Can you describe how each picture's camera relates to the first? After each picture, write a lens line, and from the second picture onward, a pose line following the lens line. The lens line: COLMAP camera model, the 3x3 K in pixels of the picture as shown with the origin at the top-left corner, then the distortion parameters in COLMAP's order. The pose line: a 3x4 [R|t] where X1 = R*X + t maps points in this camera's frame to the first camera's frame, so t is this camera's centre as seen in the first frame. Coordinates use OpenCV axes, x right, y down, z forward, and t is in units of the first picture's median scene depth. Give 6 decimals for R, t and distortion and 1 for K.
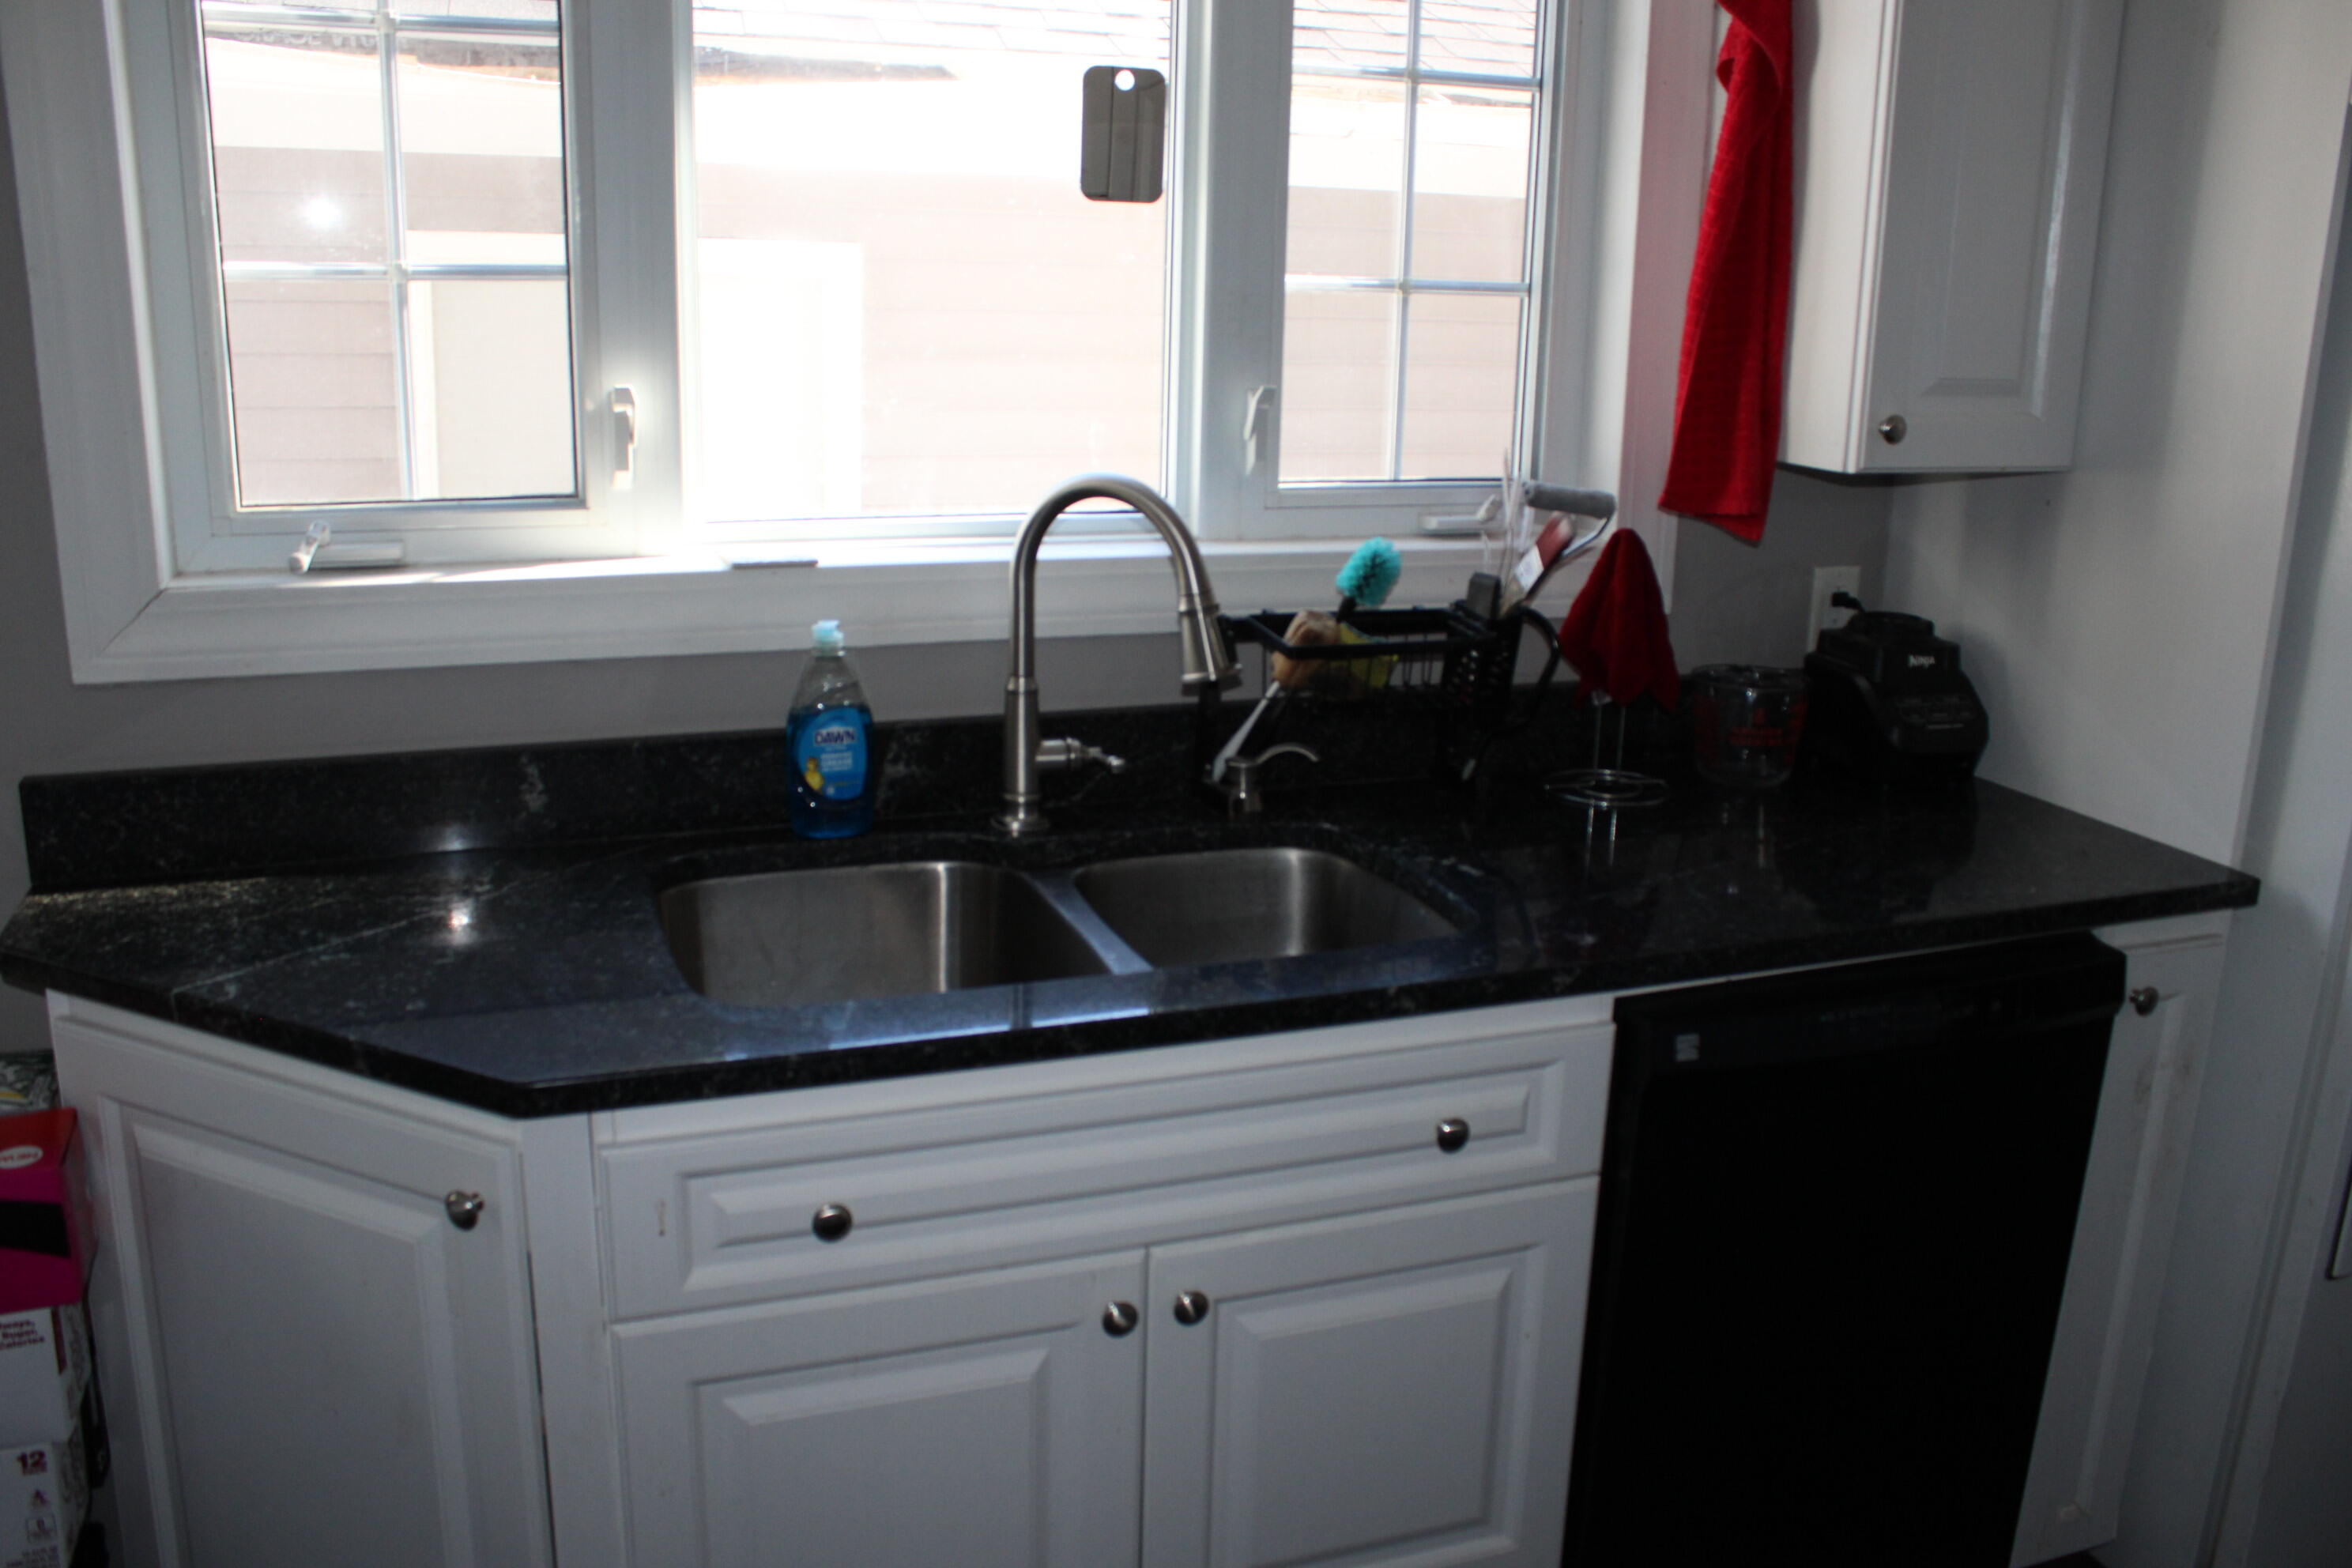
lens RADIAL K [[1968.7, 0, 1172.0], [0, 1968.7, 775.4], [0, 0, 1]] dist [-0.168400, 0.144752]
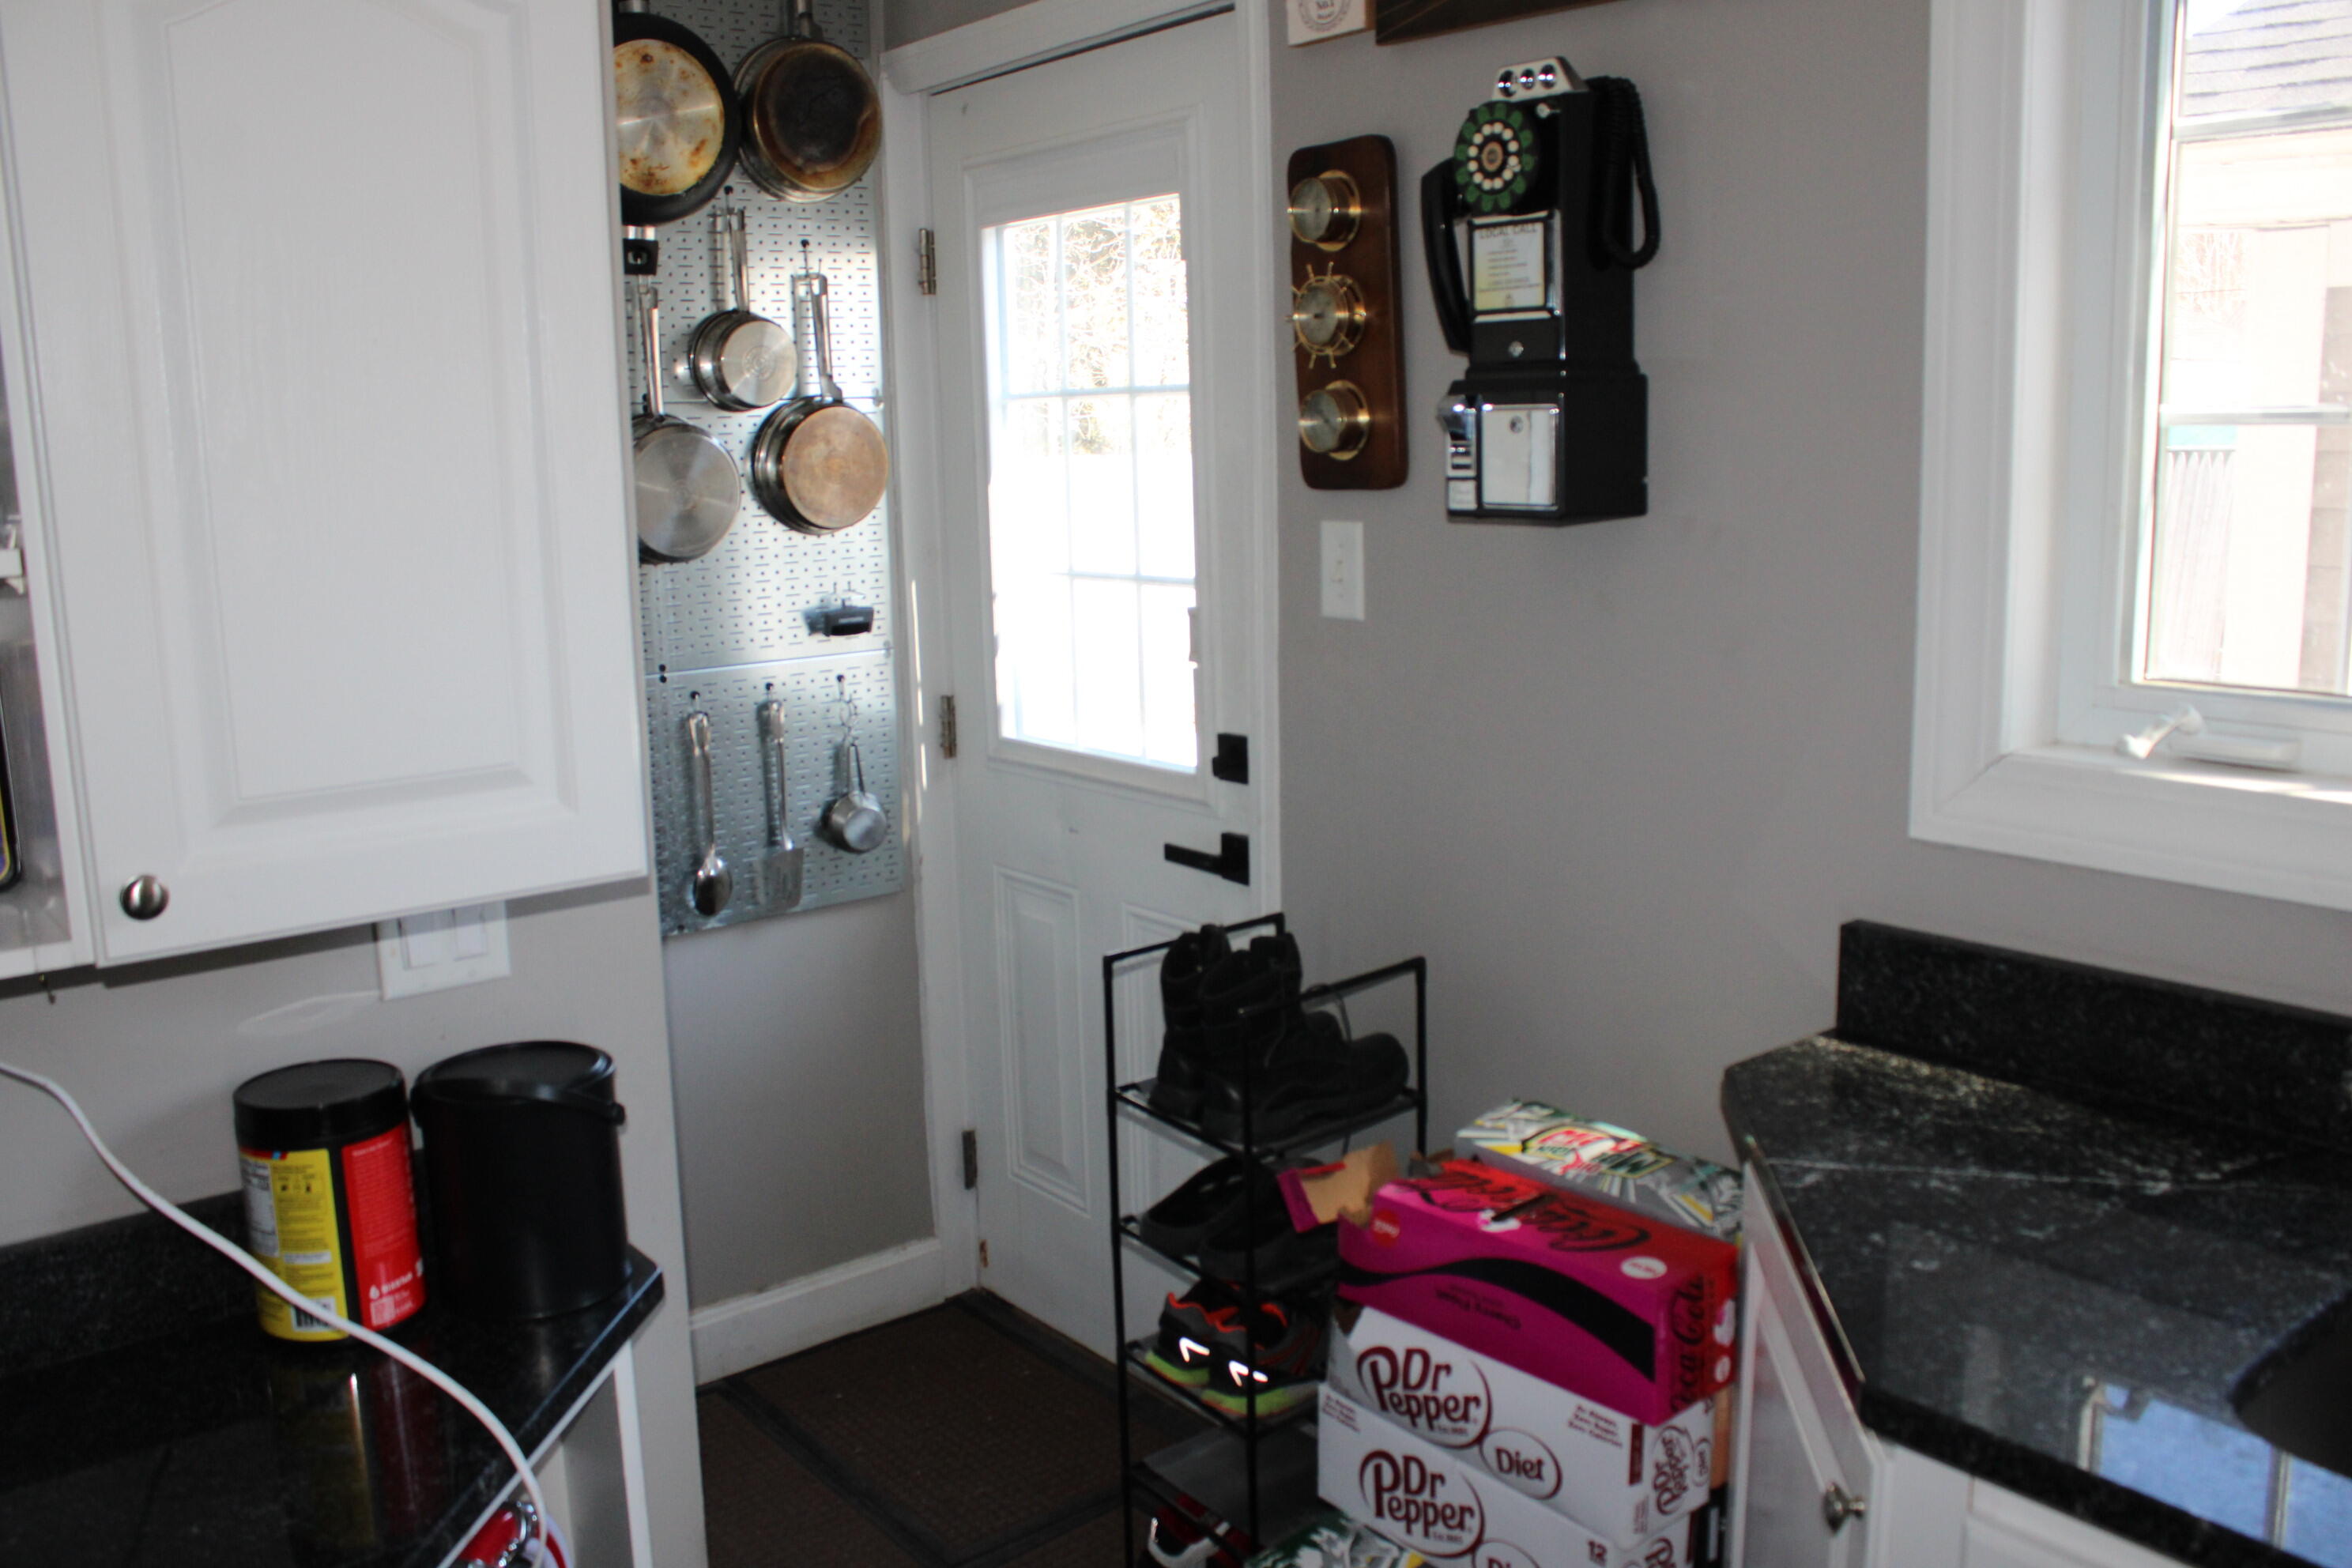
lens RADIAL K [[1968.7, 0, 1172.0], [0, 1968.7, 775.4], [0, 0, 1]] dist [-0.168400, 0.144752]
pose [[0.307462, 0.133461, -0.942155, 0.229195], [-0.212982, 0.974648, 0.068559, -0.066263], [0.927419, 0.179582, 0.328092, 0.319270]]
